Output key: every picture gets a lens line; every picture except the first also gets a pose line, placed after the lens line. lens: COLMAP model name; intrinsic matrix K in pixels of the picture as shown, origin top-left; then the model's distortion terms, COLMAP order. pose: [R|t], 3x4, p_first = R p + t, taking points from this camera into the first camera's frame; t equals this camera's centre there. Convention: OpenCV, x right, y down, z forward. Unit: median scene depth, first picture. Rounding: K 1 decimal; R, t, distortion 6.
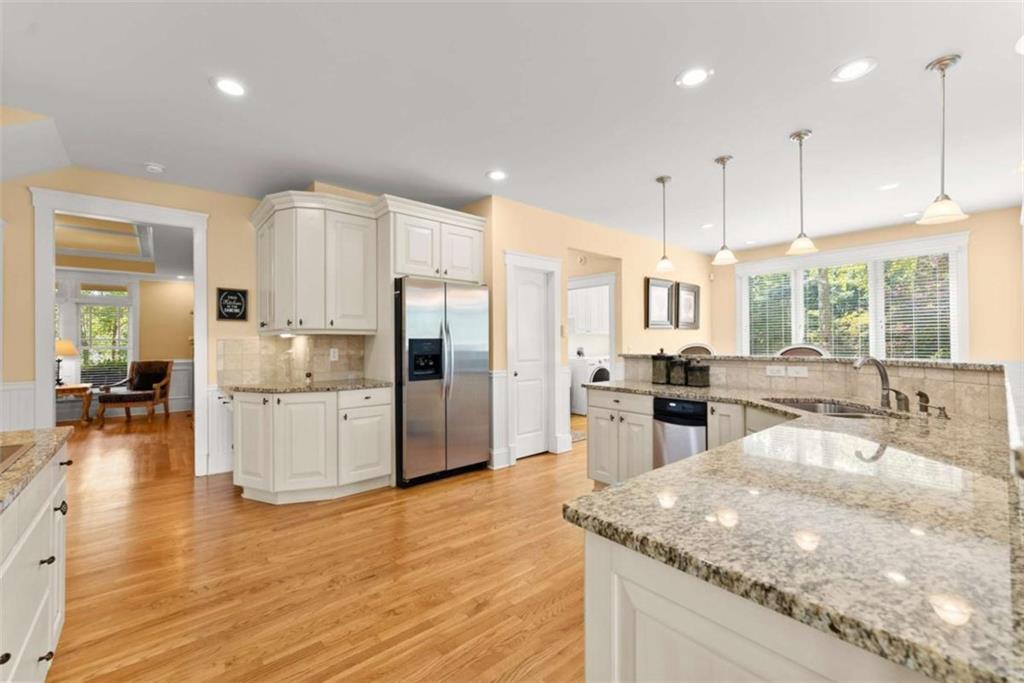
lens RADIAL K [[410.6, 0, 511.2], [0, 410.6, 342.4], [0, 0, 1]] dist [-0.001022, -0.000096]
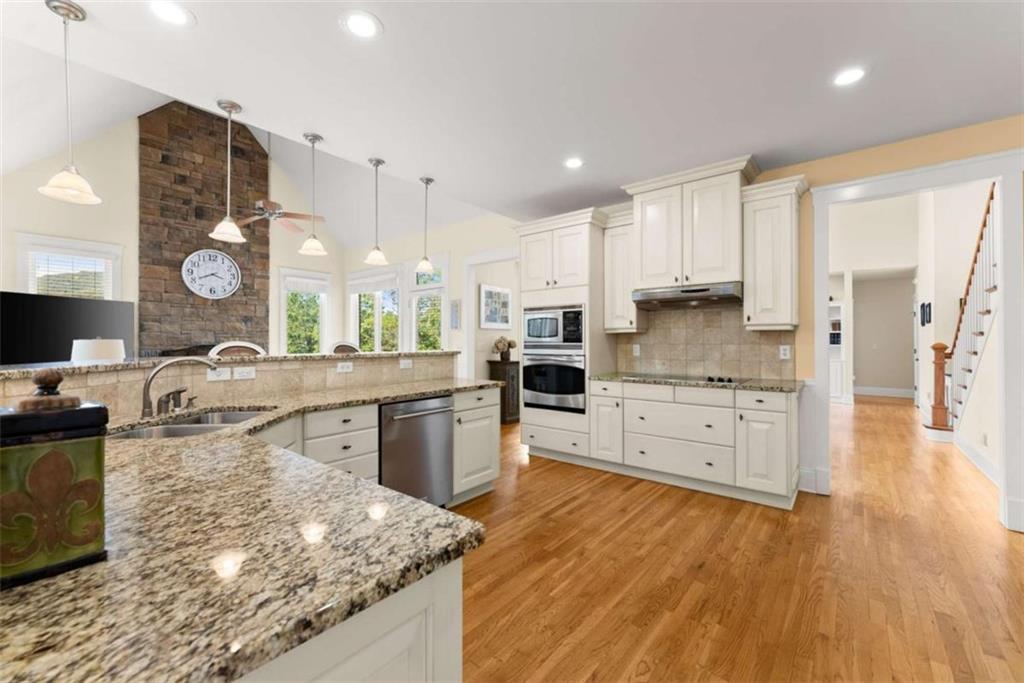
lens RADIAL K [[410.6, 0, 512.4], [0, 410.6, 341.2], [0, 0, 1]] dist [-0.001022, -0.000096]
pose [[-0.984664, 0.006110, -0.174355, 0.303907], [0.007163, 0.999960, -0.005410, 0.008660], [0.174315, -0.006576, -0.984668, 1.978433]]
